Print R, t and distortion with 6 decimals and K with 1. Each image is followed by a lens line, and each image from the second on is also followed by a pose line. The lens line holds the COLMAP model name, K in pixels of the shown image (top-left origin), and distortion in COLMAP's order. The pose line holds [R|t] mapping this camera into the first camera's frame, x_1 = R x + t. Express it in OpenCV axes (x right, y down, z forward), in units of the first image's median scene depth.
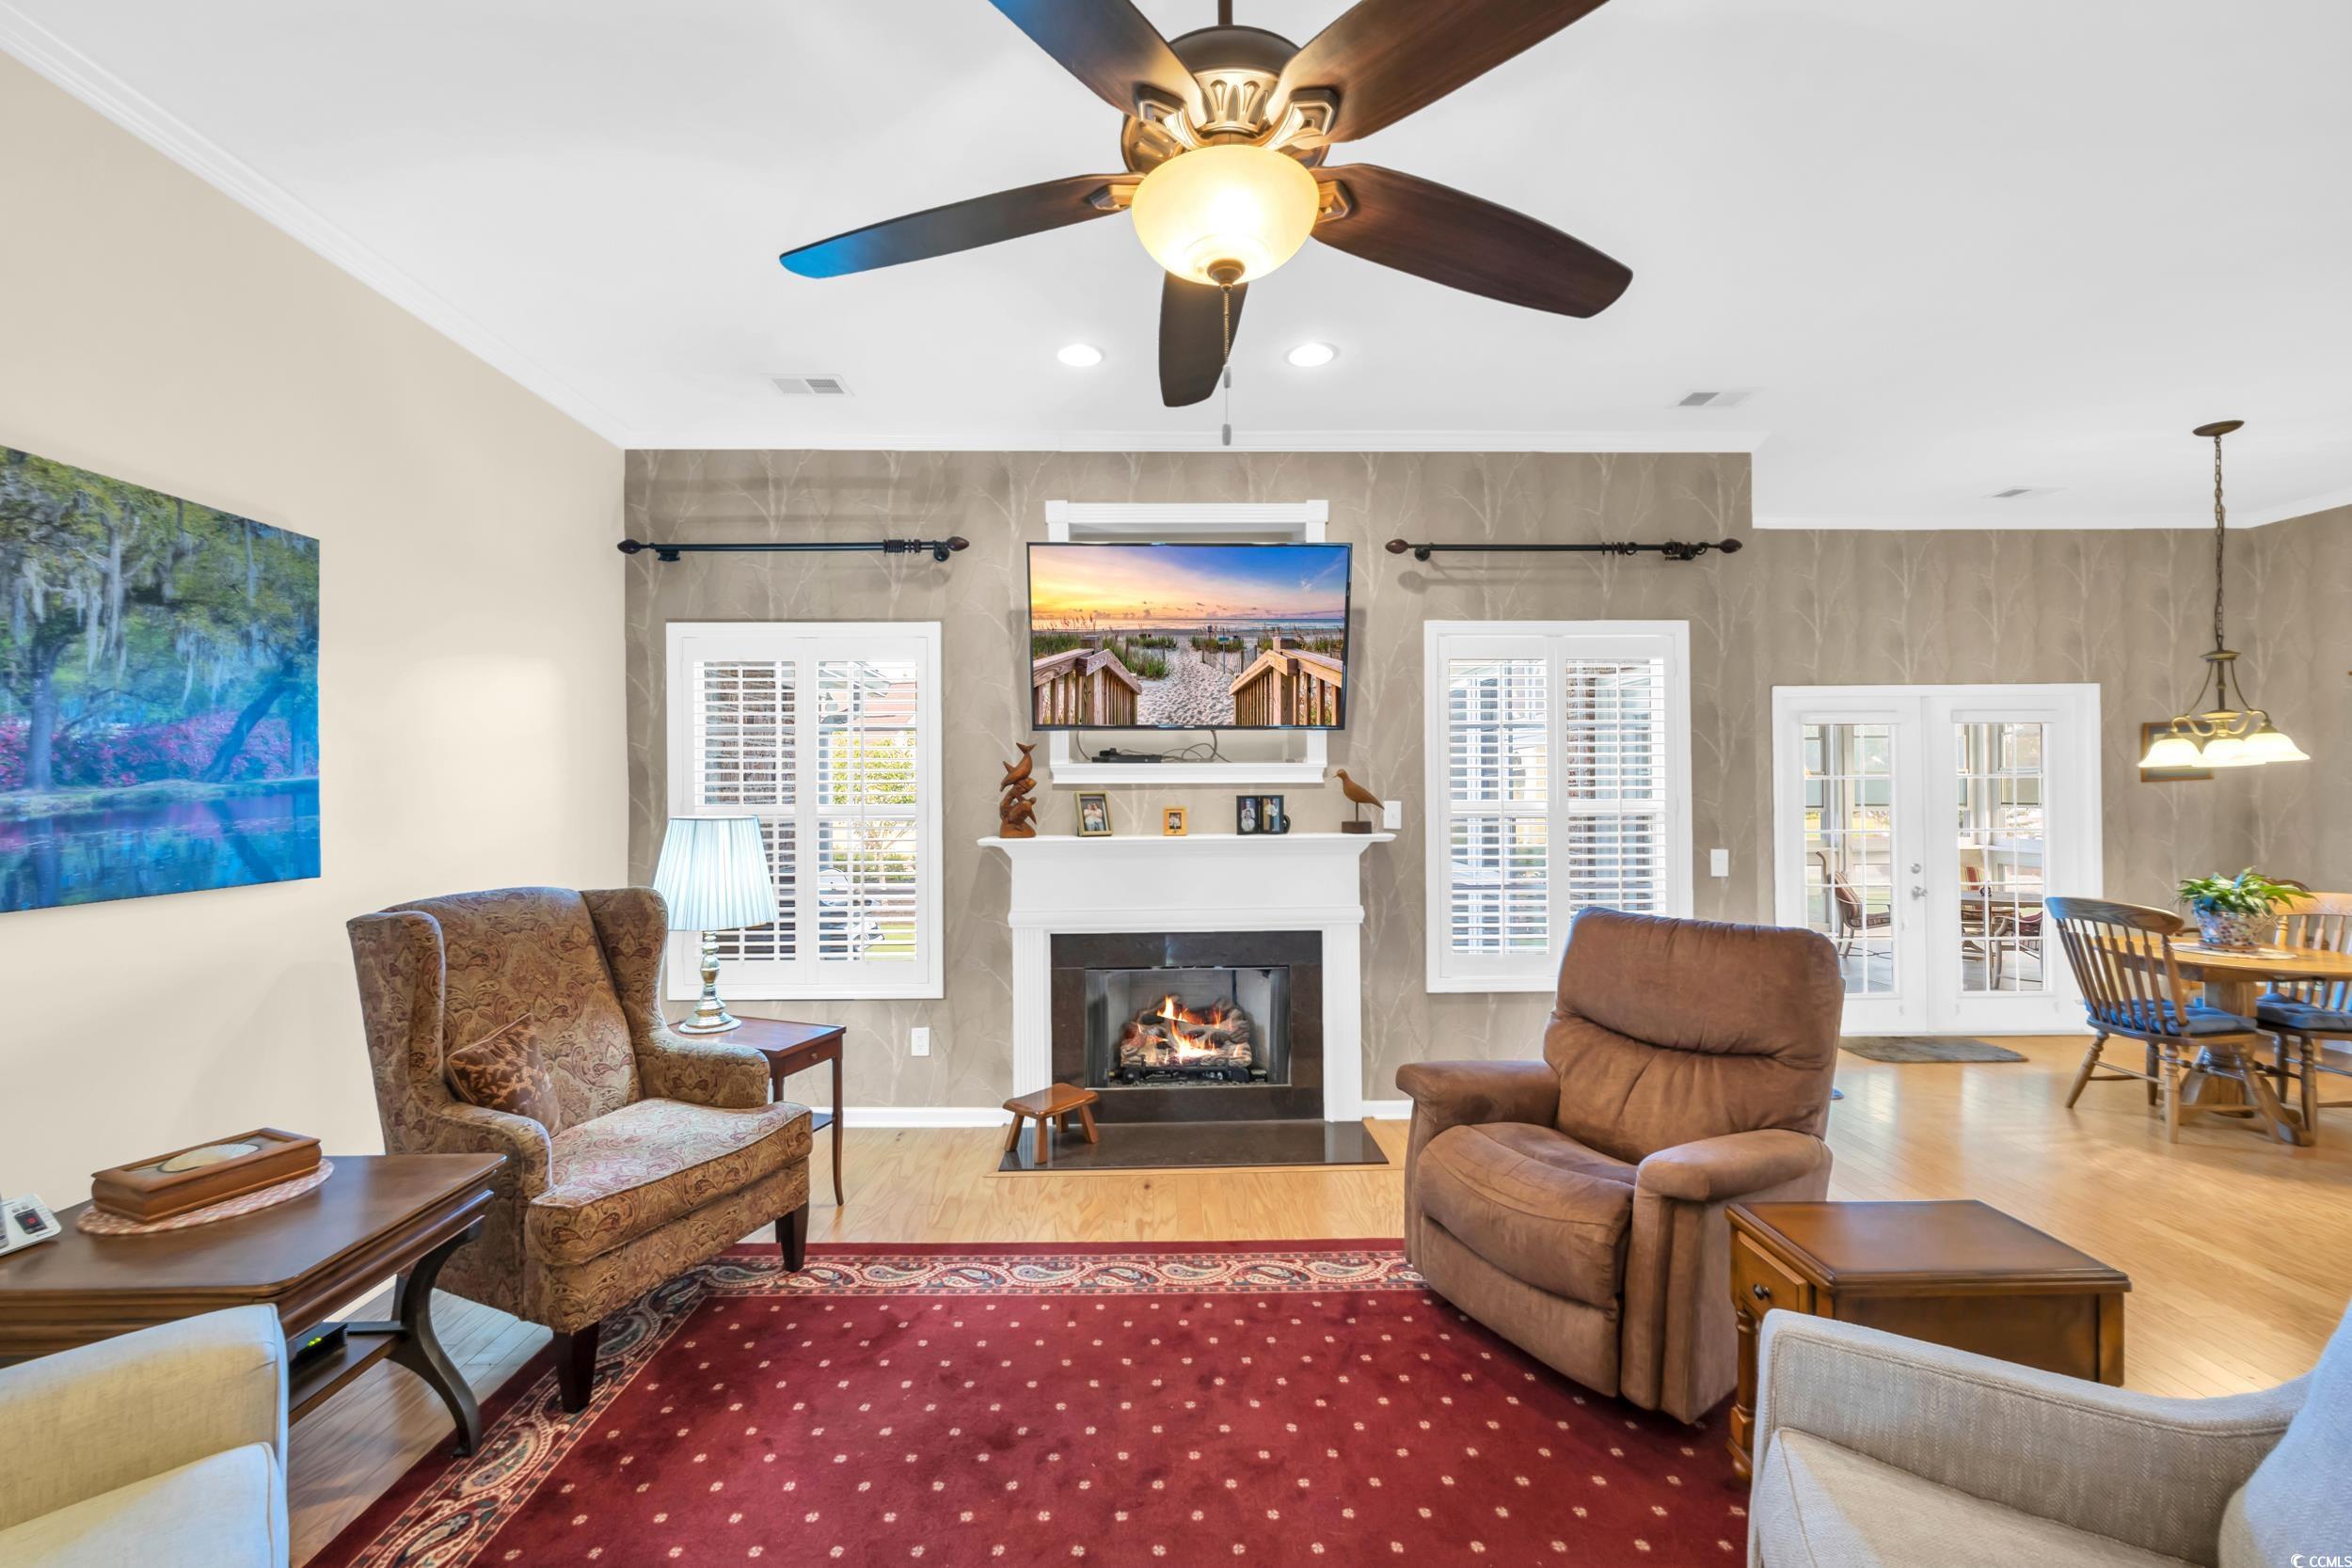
lens RADIAL K [[942.4, 0, 1168.5], [0, 942.4, 789.2], [0, 0, 1]] dist [-0.003195, 0.000055]
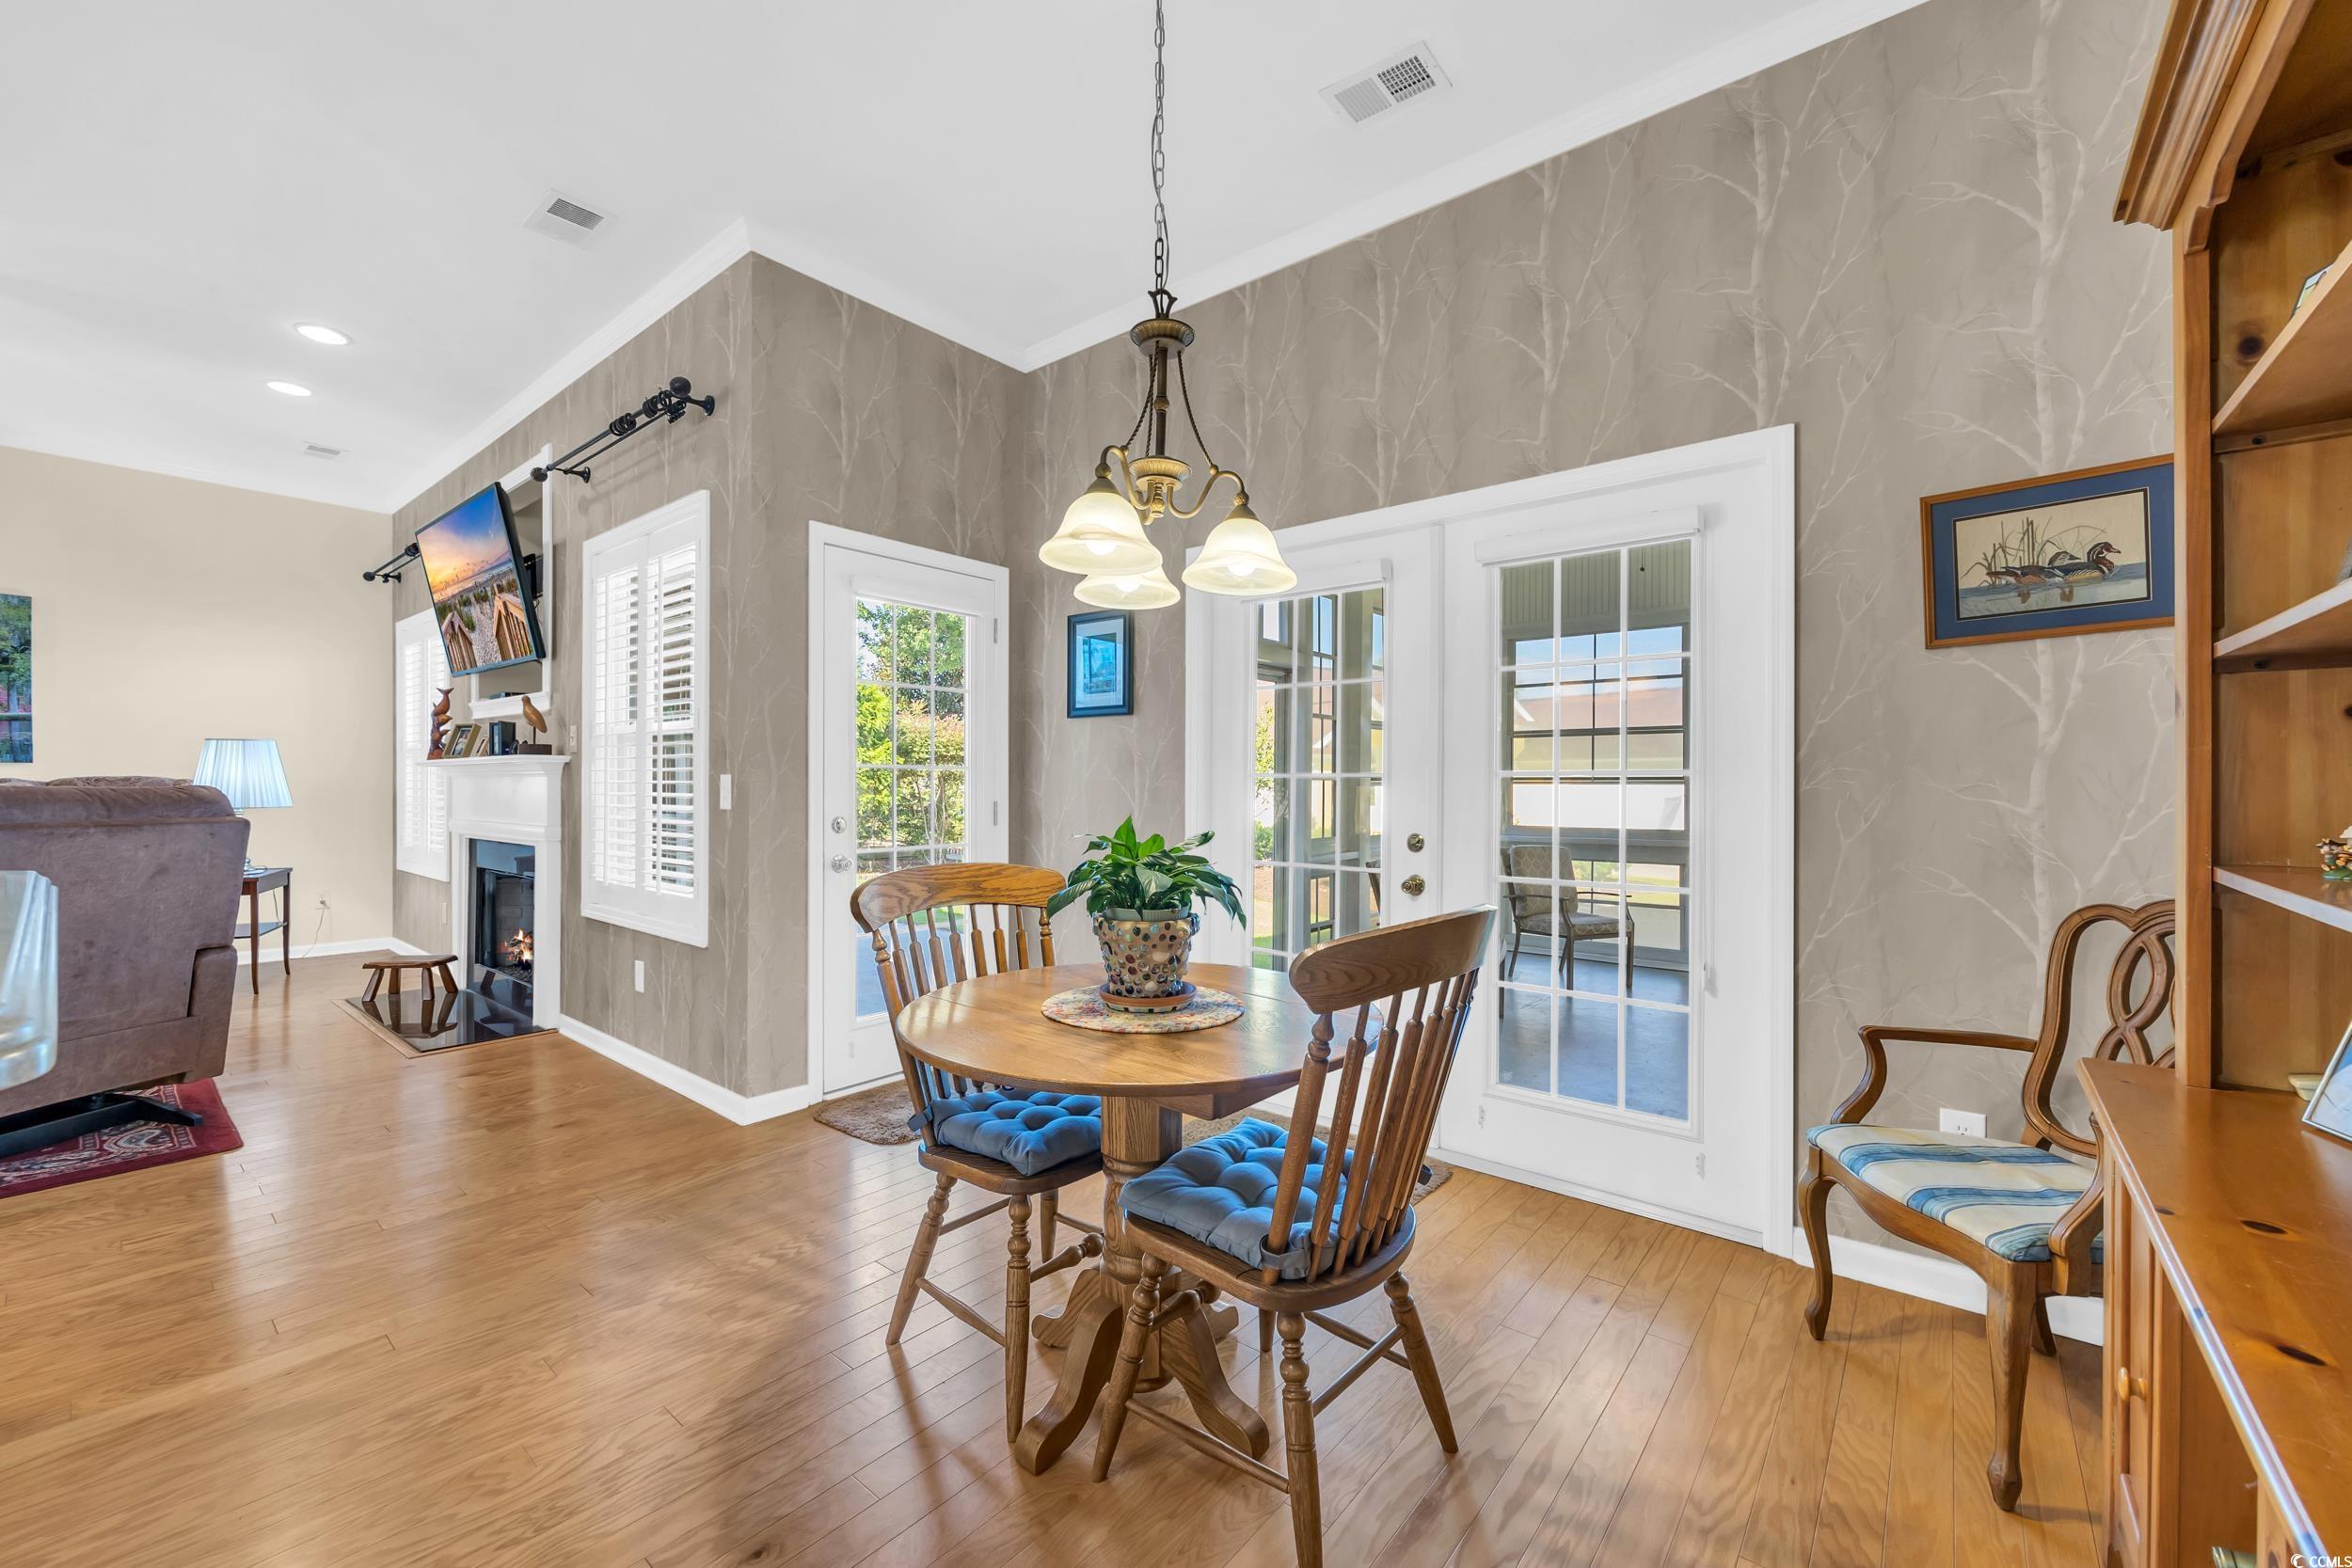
lens RADIAL K [[935.4, 0, 1166.6], [0, 935.4, 782.5], [0, 0, 1]] dist [0.000285, -0.000067]
pose [[0.753849, 0.009631, -0.656977, 1.410807], [-0.008527, 0.999952, 0.004874, 0.065411], [0.656993, 0.001928, 0.753895, 0.667274]]
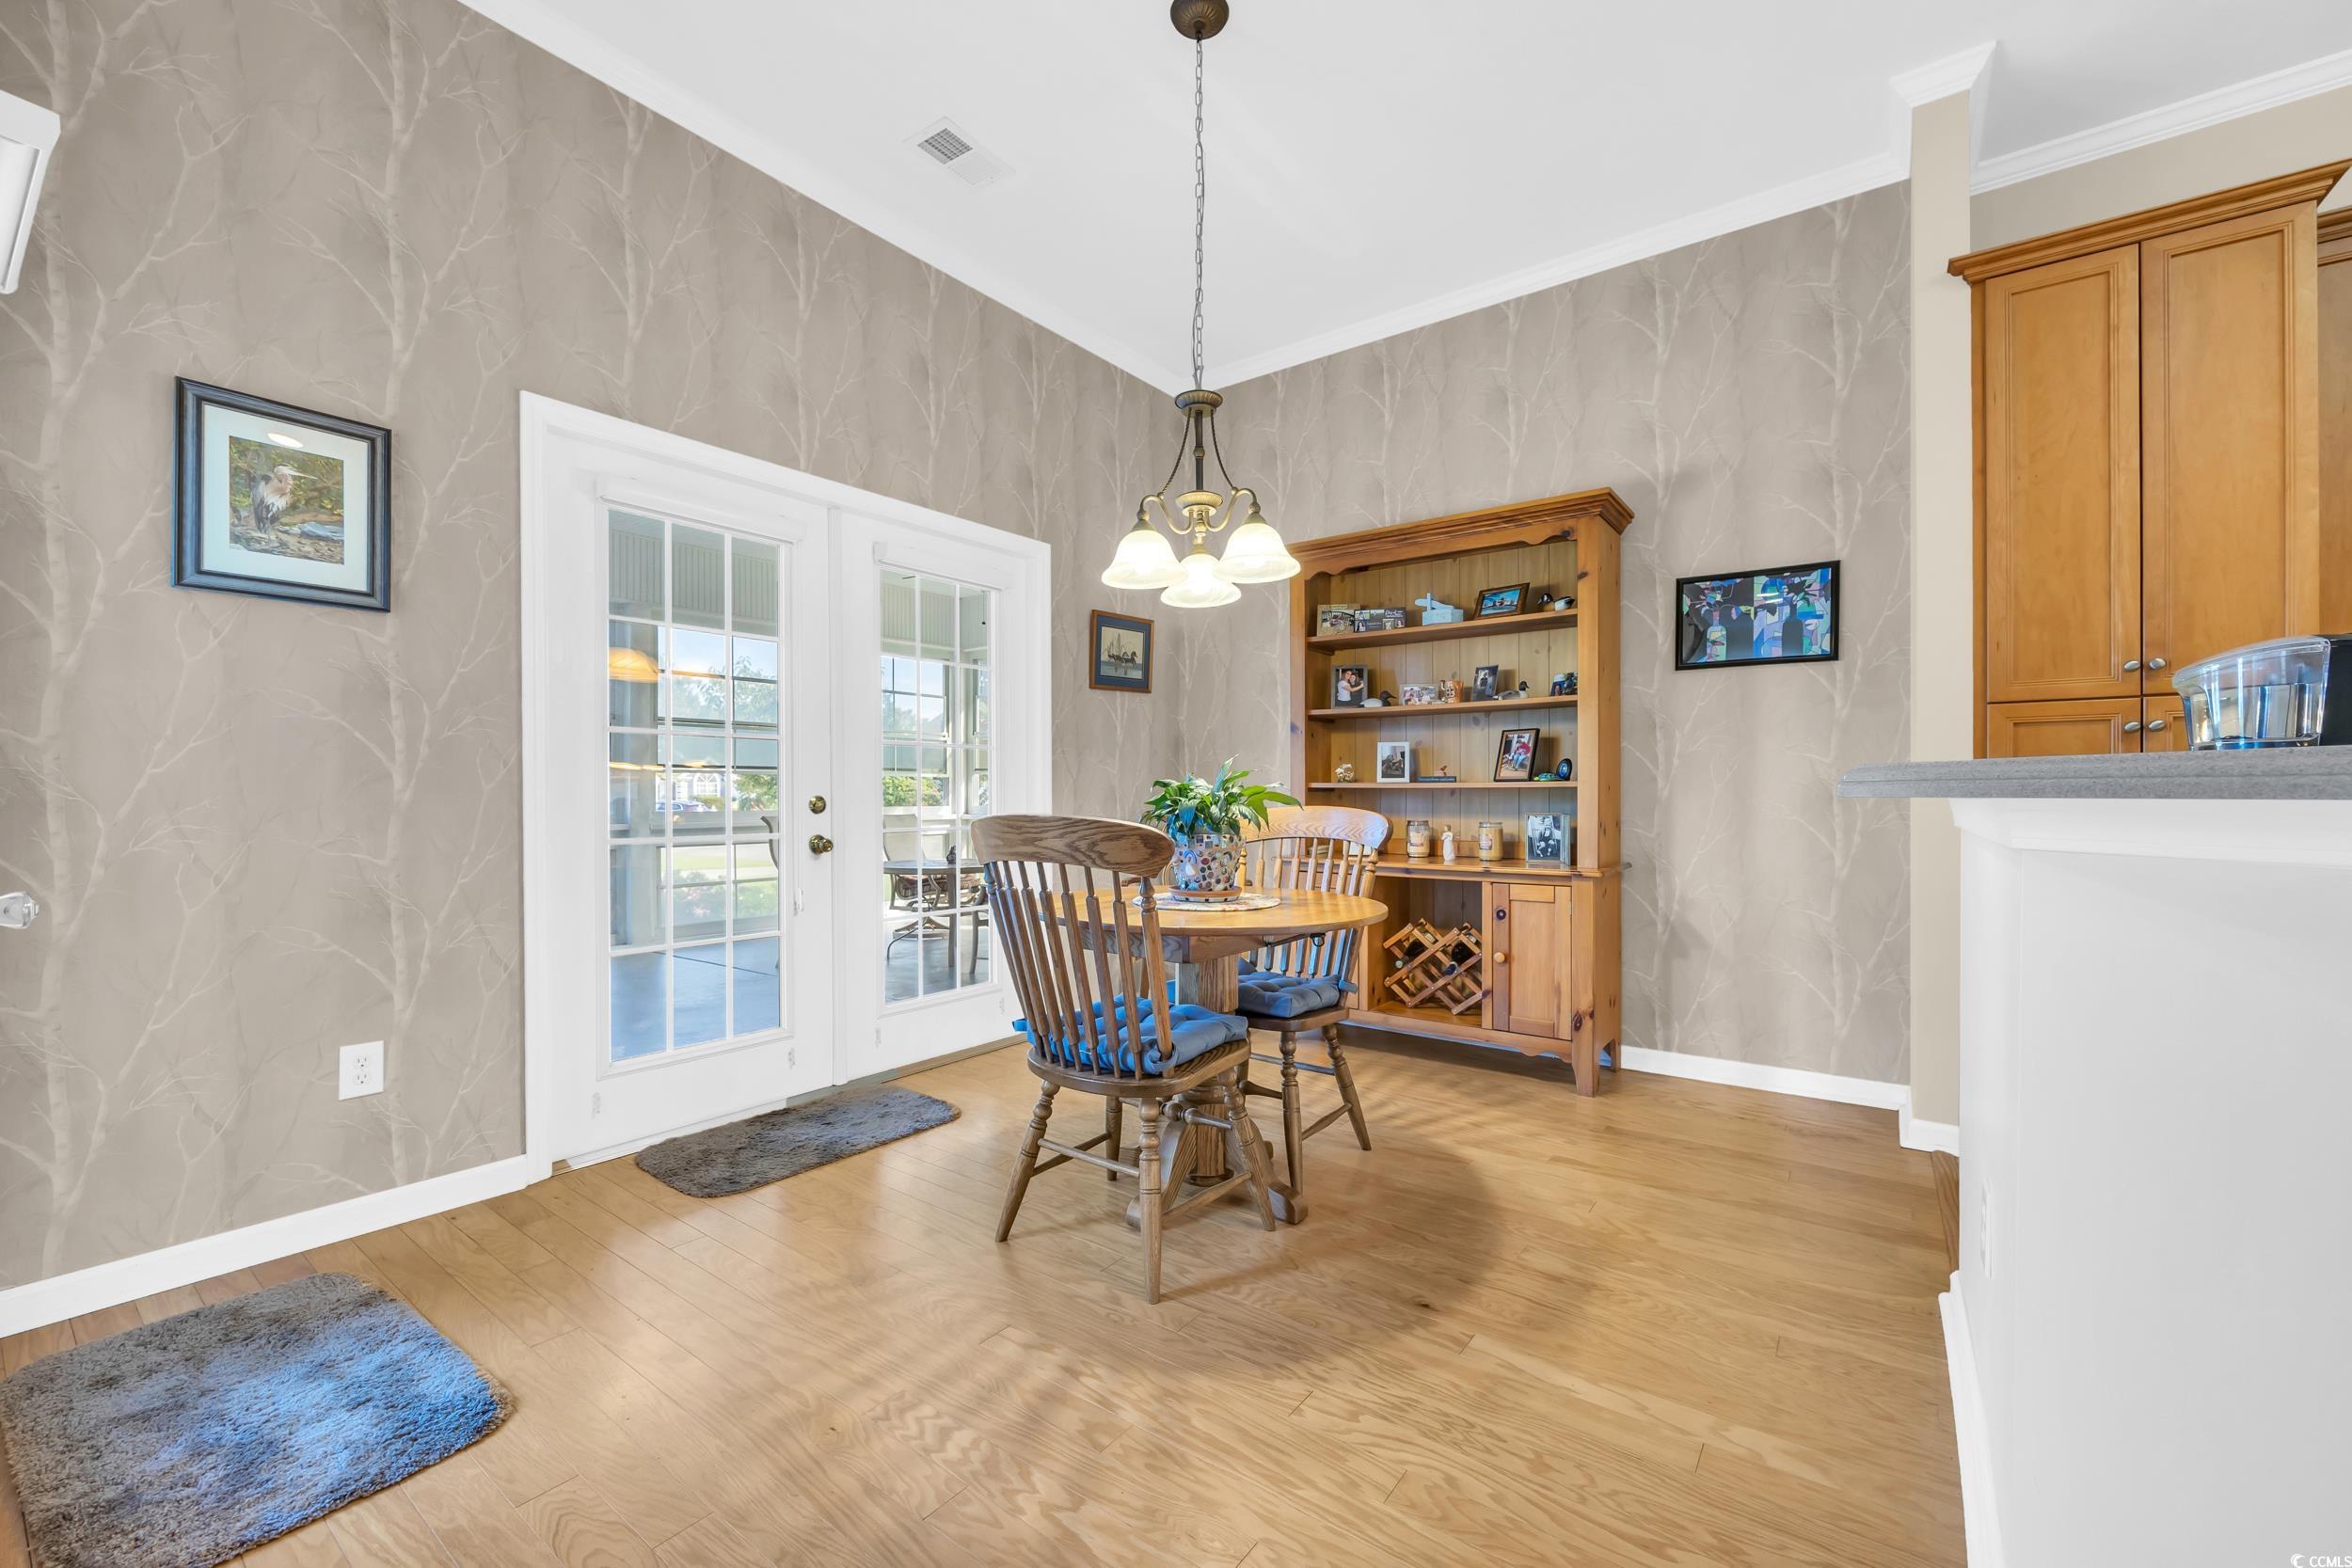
lens RADIAL K [[945.0, 0, 1173.1], [0, 945.0, 799.0], [0, 0, 1]] dist [-0.004748, 0.000080]
pose [[0.613595, 0.002558, 0.789617, 0.641057], [-0.006441, 0.999978, 0.001765, 0.106615], [-0.789595, -0.006169, 0.613598, 0.645344]]
